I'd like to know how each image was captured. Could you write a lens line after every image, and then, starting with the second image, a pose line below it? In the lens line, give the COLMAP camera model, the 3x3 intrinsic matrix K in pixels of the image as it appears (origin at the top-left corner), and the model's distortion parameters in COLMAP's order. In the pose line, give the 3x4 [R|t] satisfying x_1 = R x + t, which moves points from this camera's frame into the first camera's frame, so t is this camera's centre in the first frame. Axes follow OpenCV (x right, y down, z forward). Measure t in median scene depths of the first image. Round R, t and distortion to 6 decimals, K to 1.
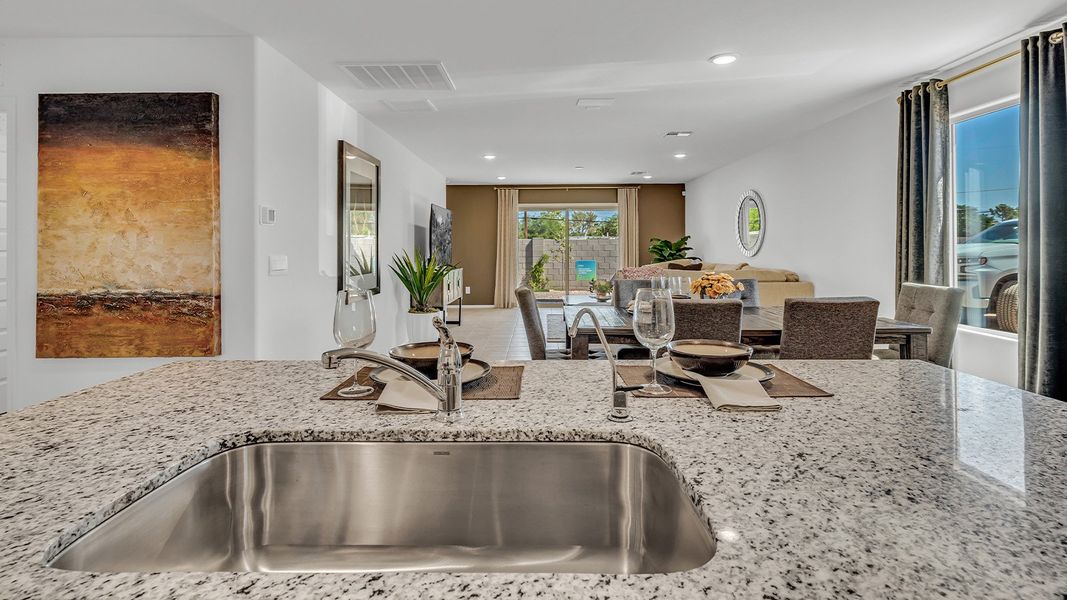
lens RADIAL K [[513.0, 0, 529.2], [0, 513.0, 250.9], [0, 0, 1]] dist [-0.001214, 0.000314]
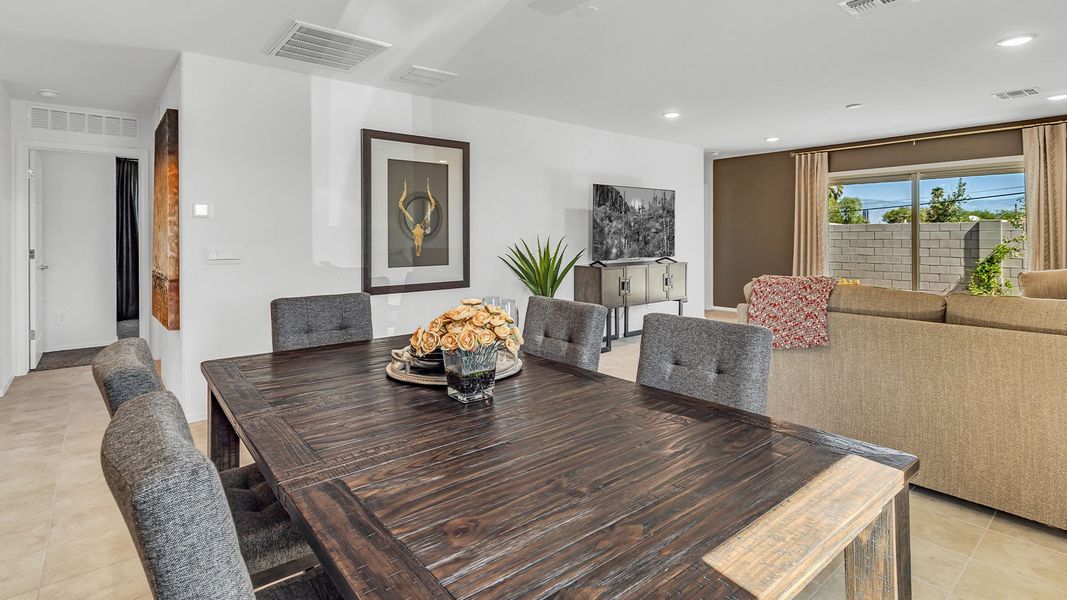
lens RADIAL K [[513.0, 0, 529.2], [0, 513.0, 250.9], [0, 0, 1]] dist [-0.001214, 0.000314]
pose [[0.652751, 0.027719, -0.757065, 0.244538], [-0.005761, 0.999483, 0.031628, -0.006515], [0.757551, -0.016284, 0.652573, 0.244795]]
